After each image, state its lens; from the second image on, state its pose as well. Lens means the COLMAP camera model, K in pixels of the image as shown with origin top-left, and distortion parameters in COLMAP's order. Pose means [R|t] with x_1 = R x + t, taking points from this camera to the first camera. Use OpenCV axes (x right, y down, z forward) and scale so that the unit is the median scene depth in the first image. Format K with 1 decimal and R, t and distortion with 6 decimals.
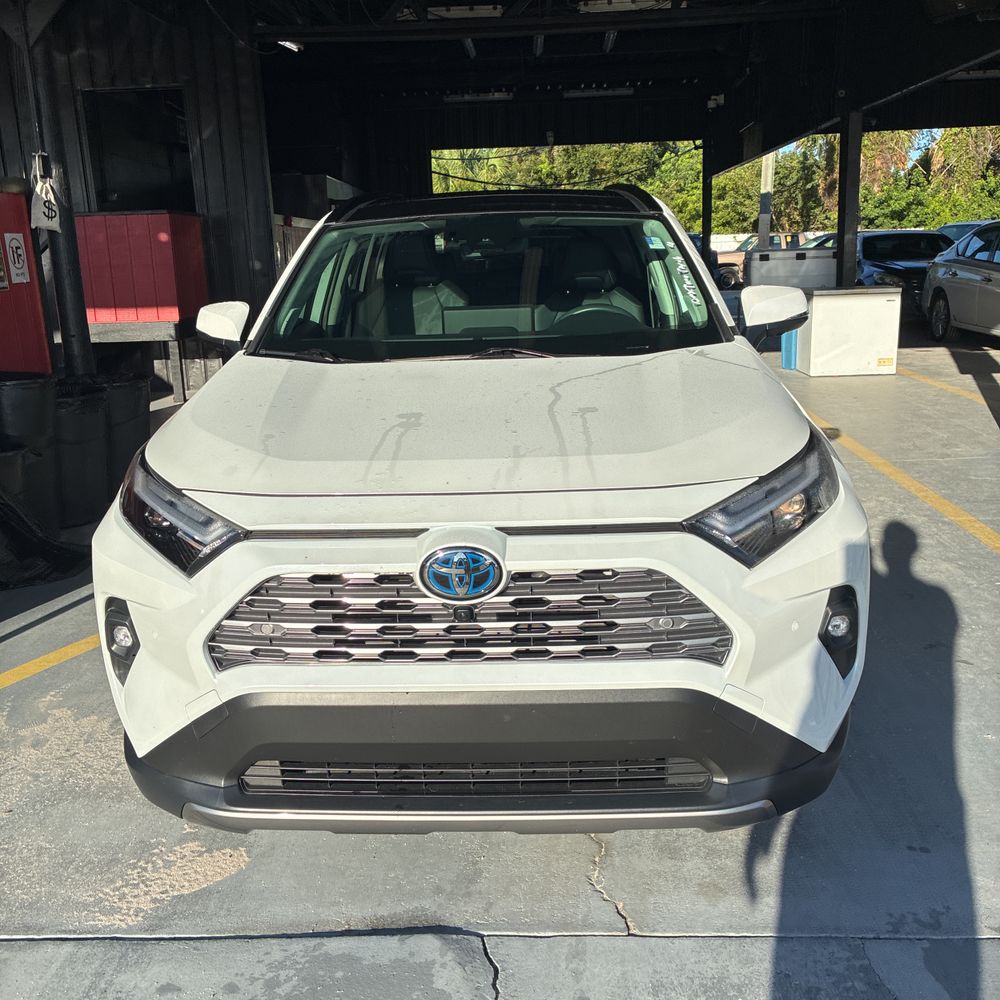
lens RADIAL K [[1009.6, 0, 499.4], [0, 1009.6, 490.8], [0, 0, 1]] dist [0.025860, -0.008001]
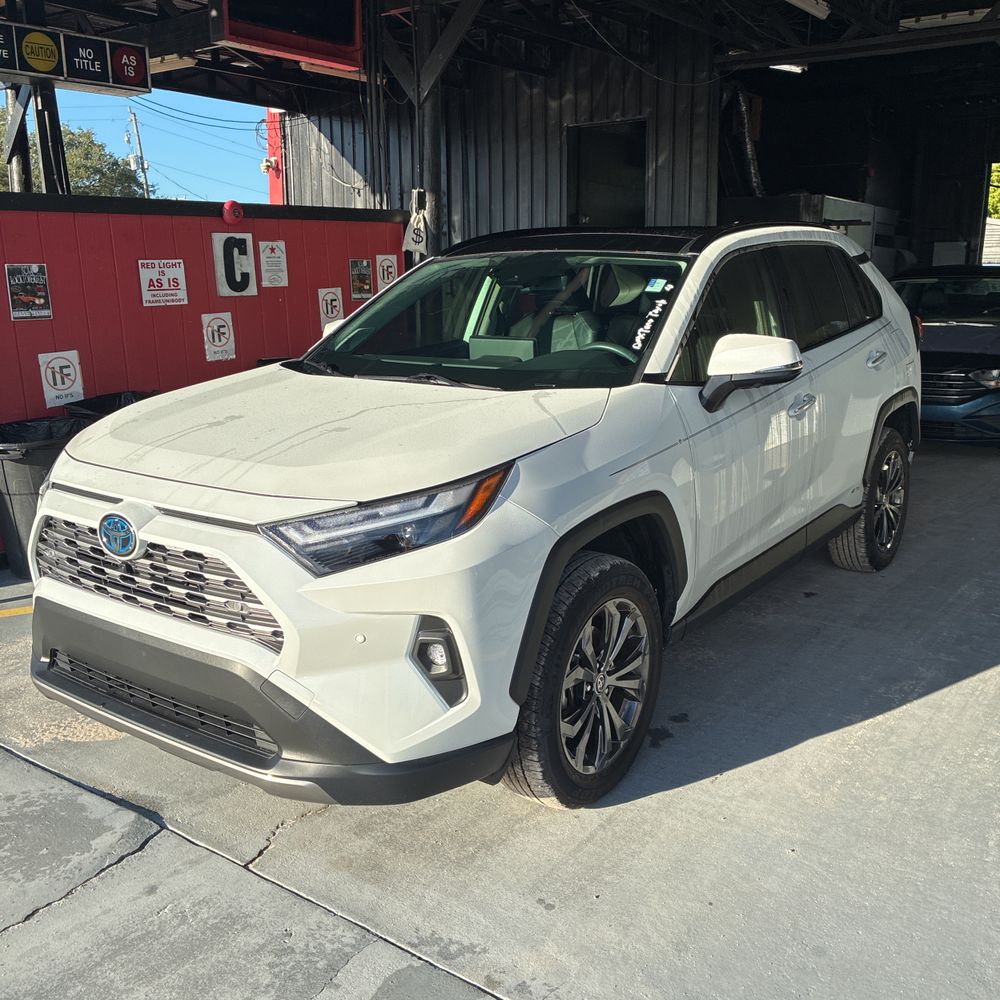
lens RADIAL K [[1016.9, 0, 505.4], [0, 1016.9, 500.7], [0, 0, 1]] dist [0.006844, -0.002517]
pose [[0.830801, 0.149298, -0.536172, 0.224566], [-0.151997, 0.987592, 0.039477, -0.018801], [0.535413, 0.048699, 0.843185, 0.031773]]
